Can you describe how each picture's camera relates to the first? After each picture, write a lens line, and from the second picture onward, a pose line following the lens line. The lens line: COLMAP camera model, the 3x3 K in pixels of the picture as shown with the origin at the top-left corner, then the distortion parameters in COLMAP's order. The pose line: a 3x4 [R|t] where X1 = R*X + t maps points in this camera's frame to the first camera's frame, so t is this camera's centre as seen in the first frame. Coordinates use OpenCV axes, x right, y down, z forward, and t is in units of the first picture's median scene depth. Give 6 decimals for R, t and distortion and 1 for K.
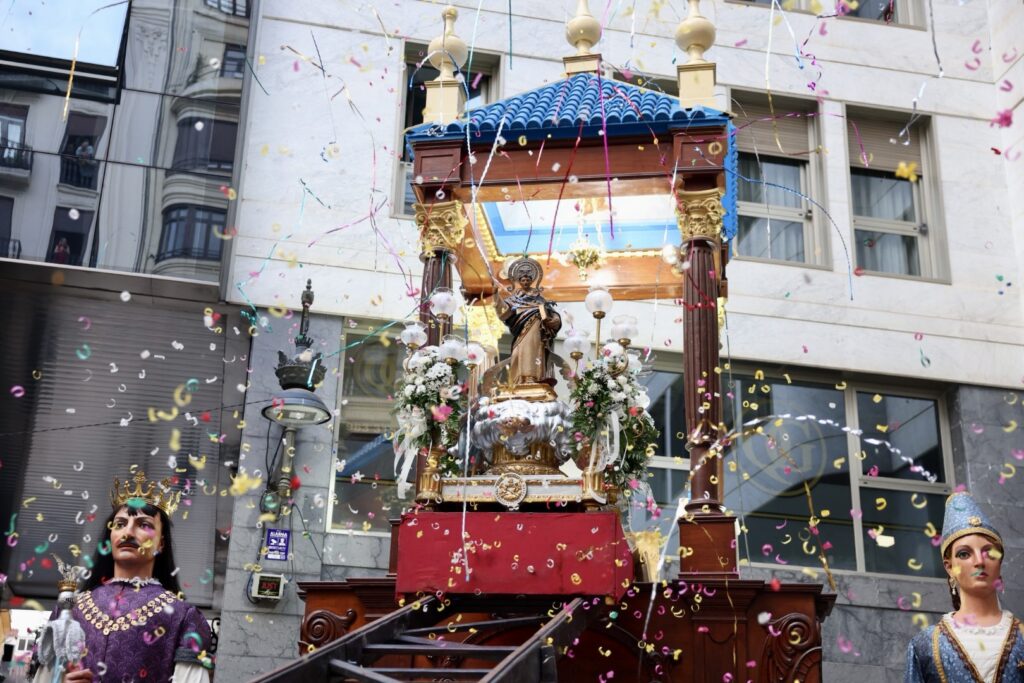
lens RADIAL K [[1394.0, 0, 512.4], [0, 1394.0, 337.0], [0, 0, 1]] dist [0.119565, 0.000000]
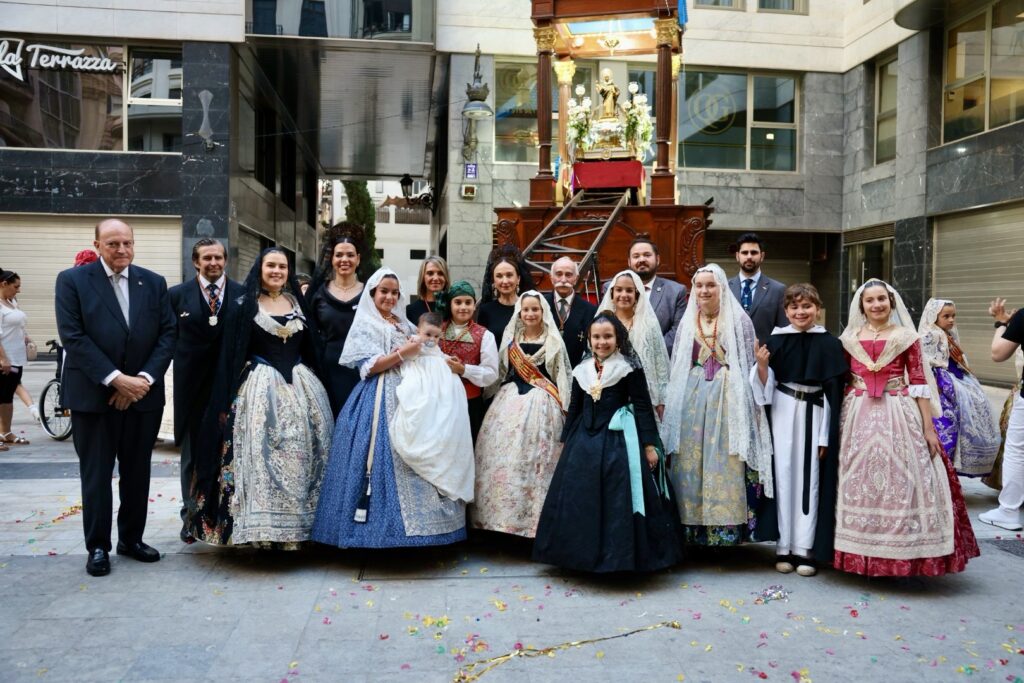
lens RADIAL K [[841.0, 0, 515.5], [0, 841.0, 346.5], [0, 0, 1]] dist [0.014549, 0.020334]
pose [[0.996844, -0.018329, -0.077247, -0.003759], [0.048605, 0.910220, 0.411262, -0.128865], [0.062774, -0.413719, 0.908238, -0.270823]]
